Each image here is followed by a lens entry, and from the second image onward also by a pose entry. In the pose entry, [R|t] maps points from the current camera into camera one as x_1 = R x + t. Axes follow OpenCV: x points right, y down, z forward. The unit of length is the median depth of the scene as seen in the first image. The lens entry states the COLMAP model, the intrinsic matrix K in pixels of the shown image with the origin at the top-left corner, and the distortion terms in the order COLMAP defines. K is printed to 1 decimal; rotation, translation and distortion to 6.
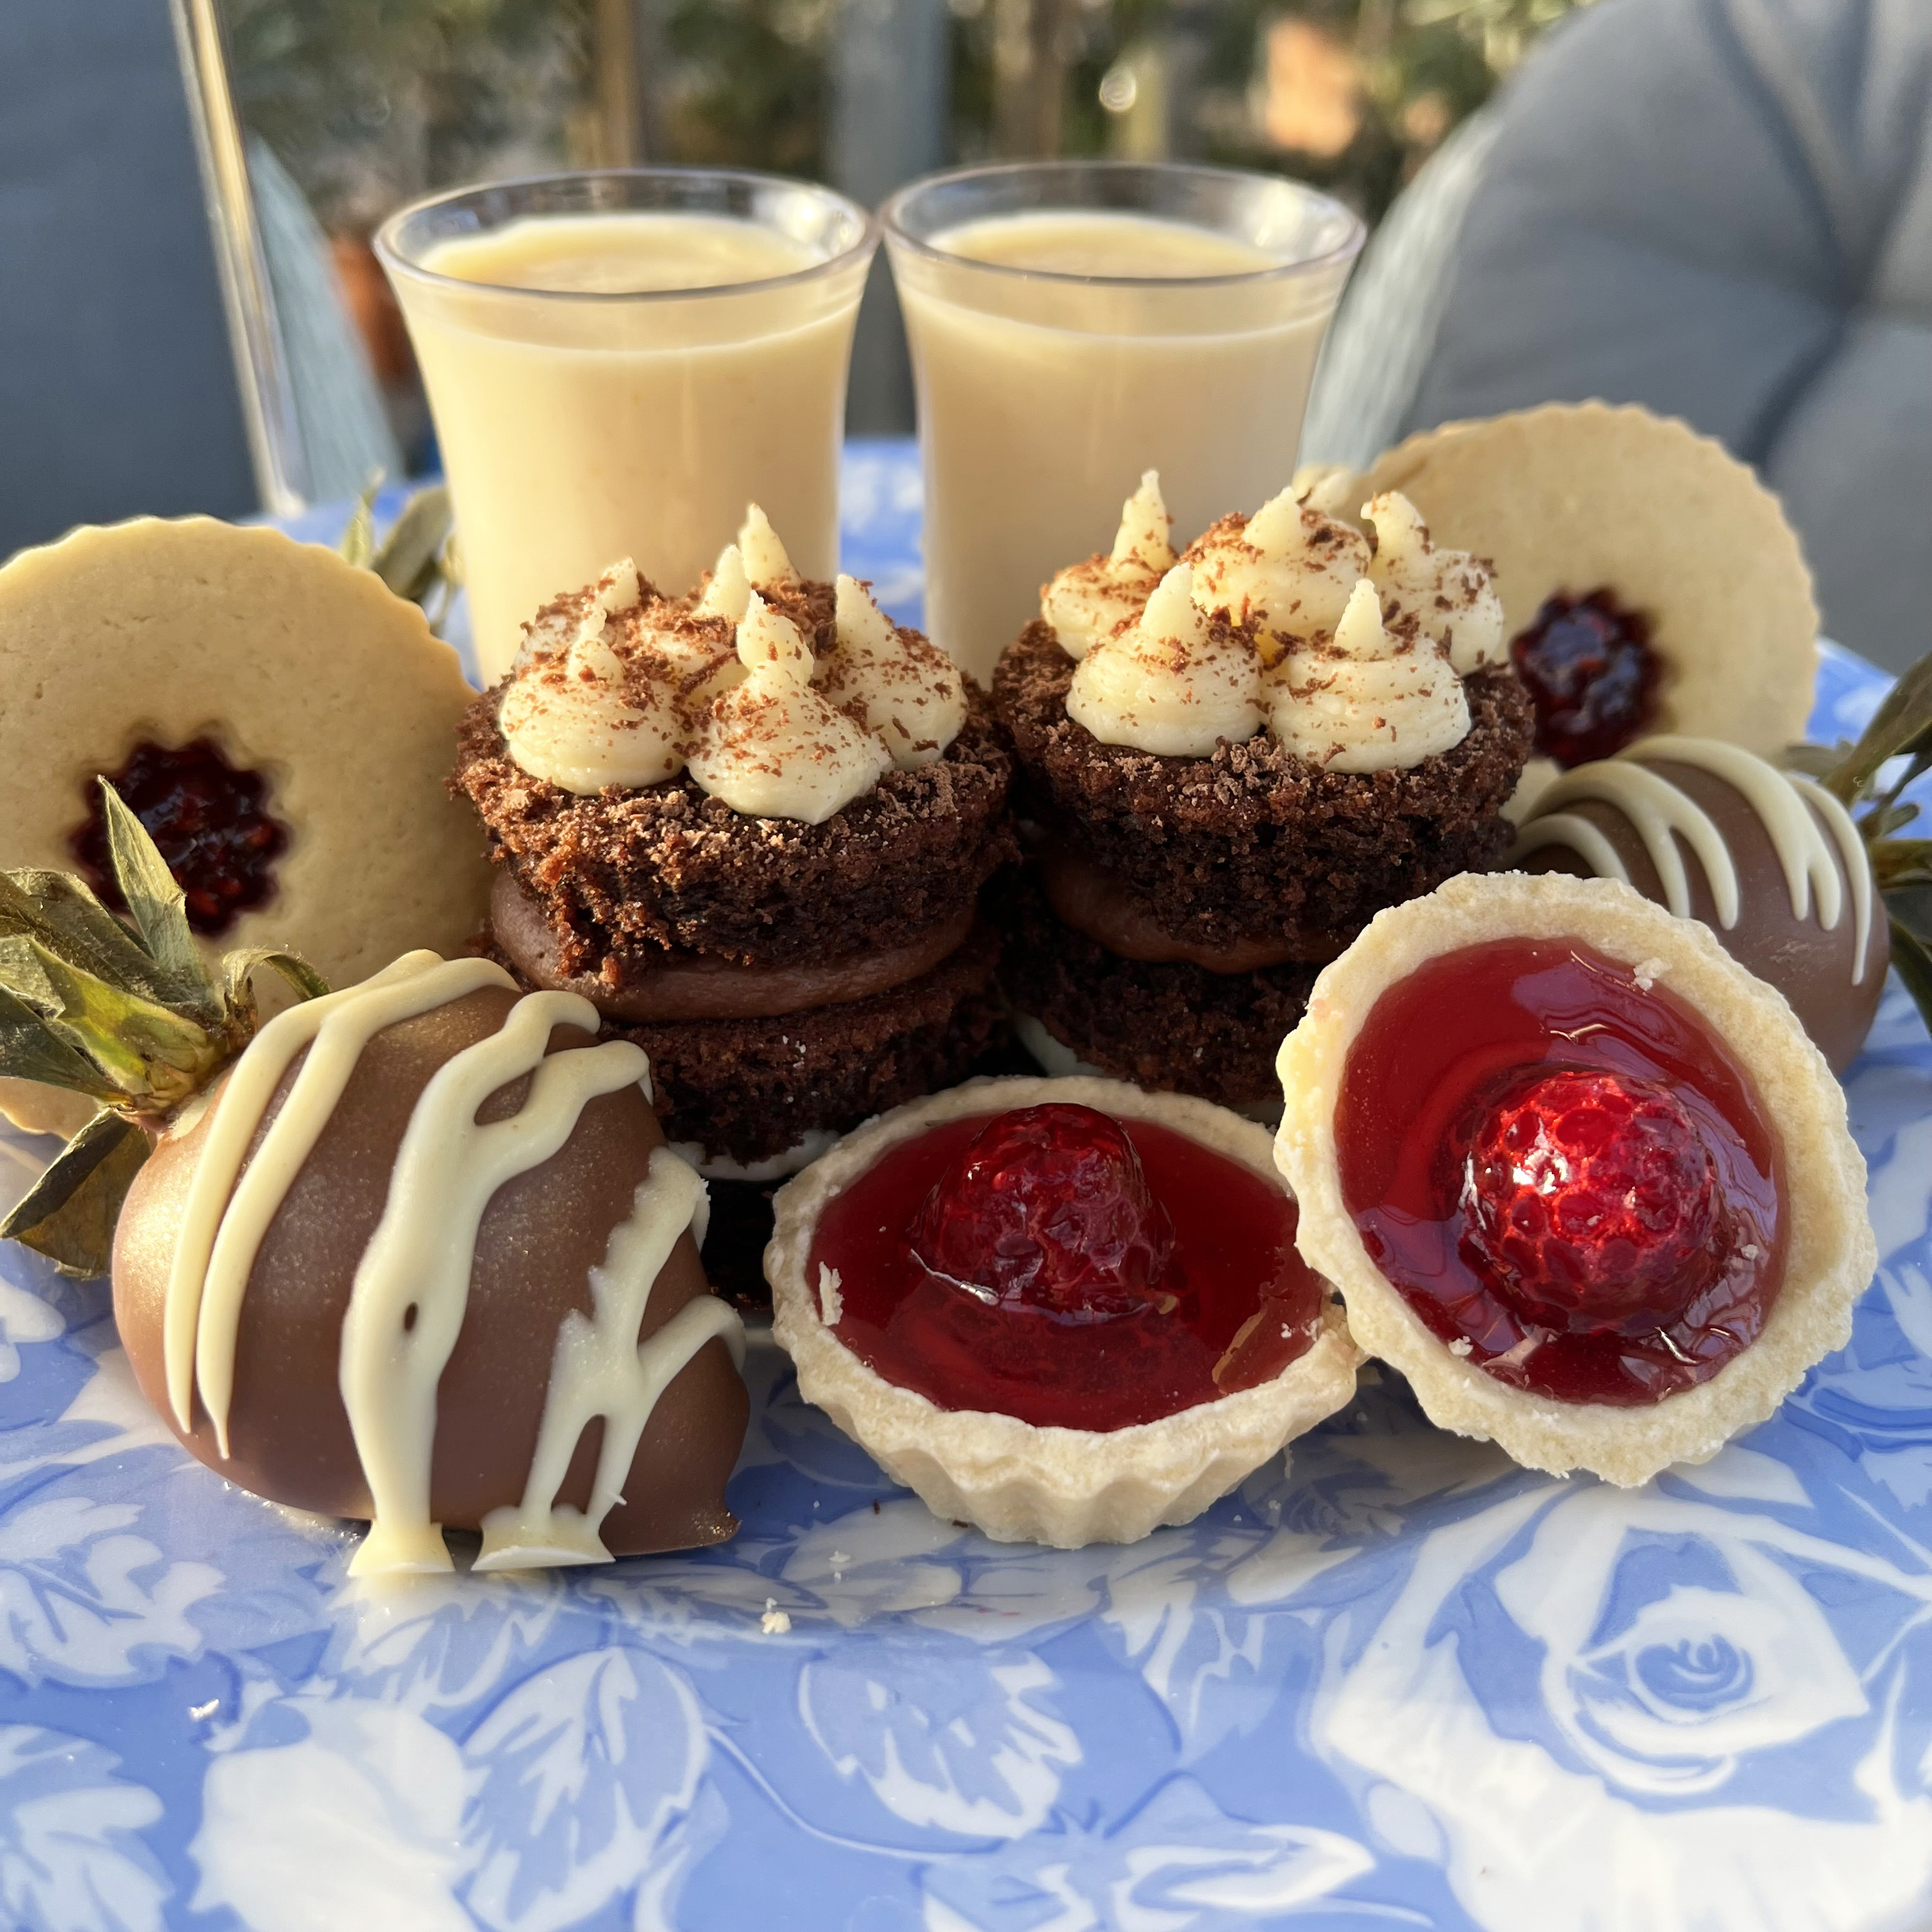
lens RADIAL K [[2002.4, 0, 966.0], [0, 2002.4, 966.0], [0, 0, 1]] dist [-0.002907, -0.024453]
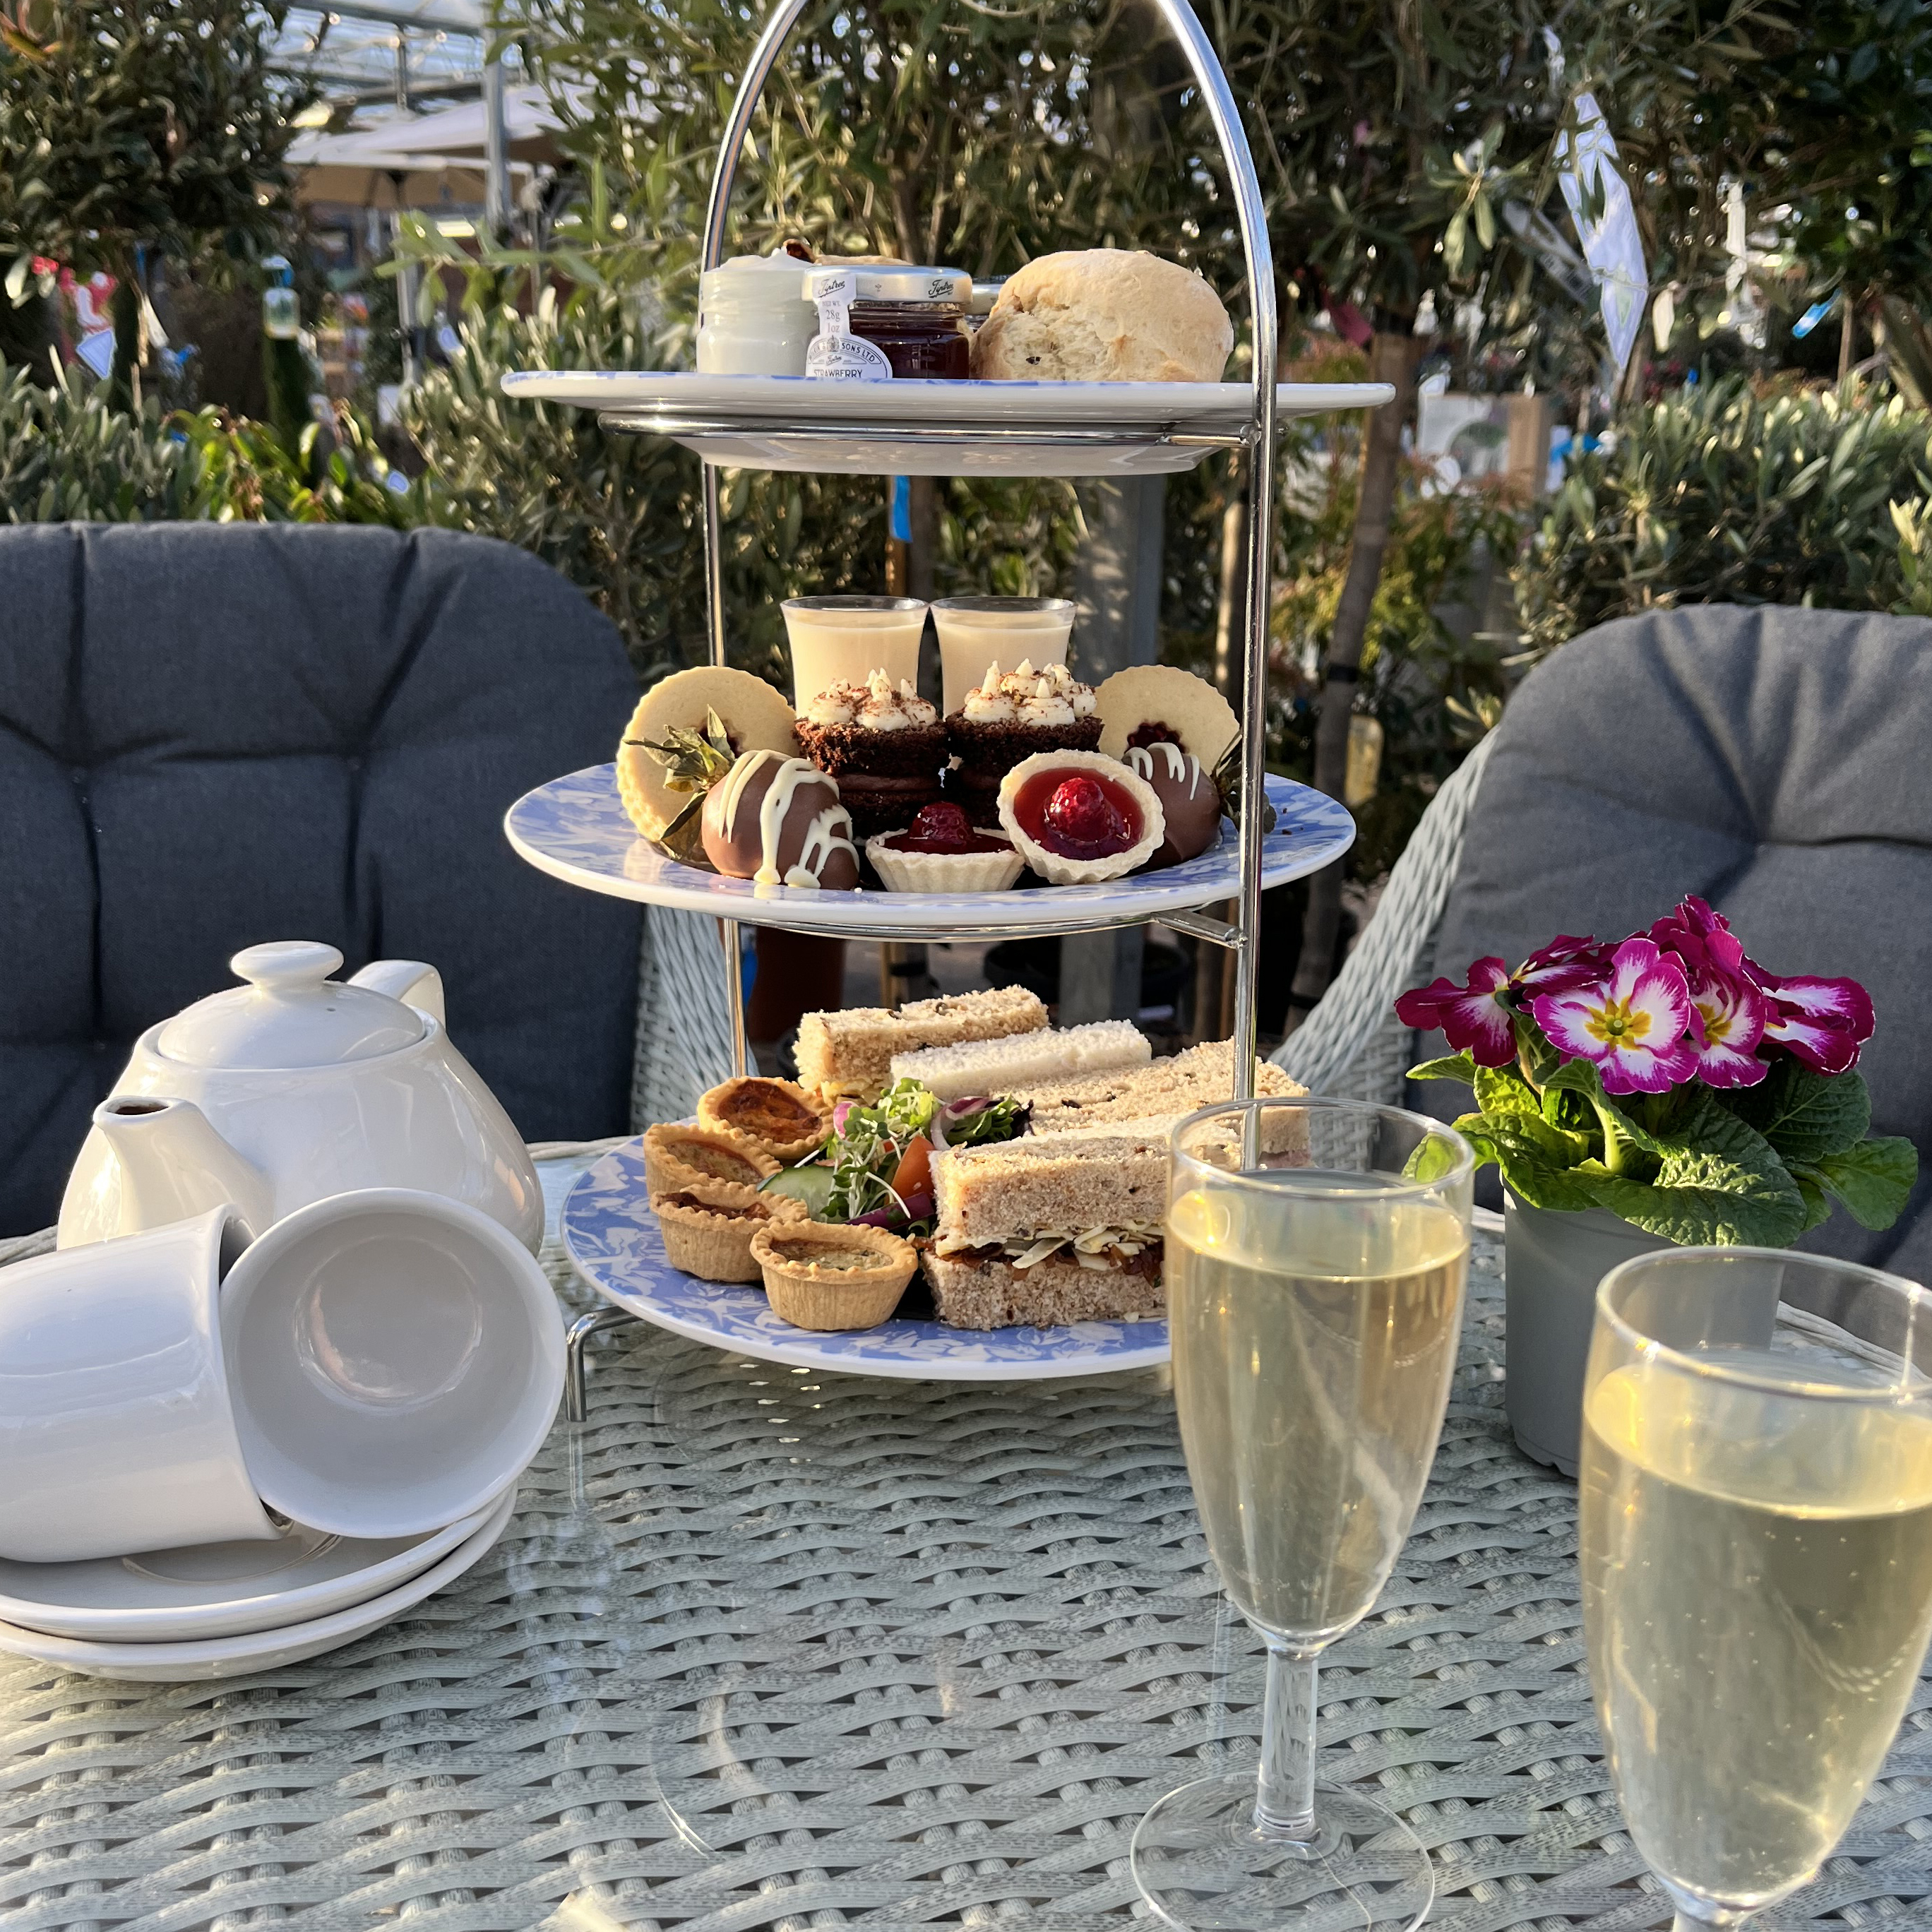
lens RADIAL K [[2002.4, 0, 966.0], [0, 2002.4, 966.0], [0, 0, 1]] dist [-0.002907, -0.024453]
pose [[0.992971, 0.034278, -0.113282, 0.496531], [-0.066751, 0.952582, -0.296870, 1.414060], [0.097734, 0.302345, 0.948175, -2.343237]]
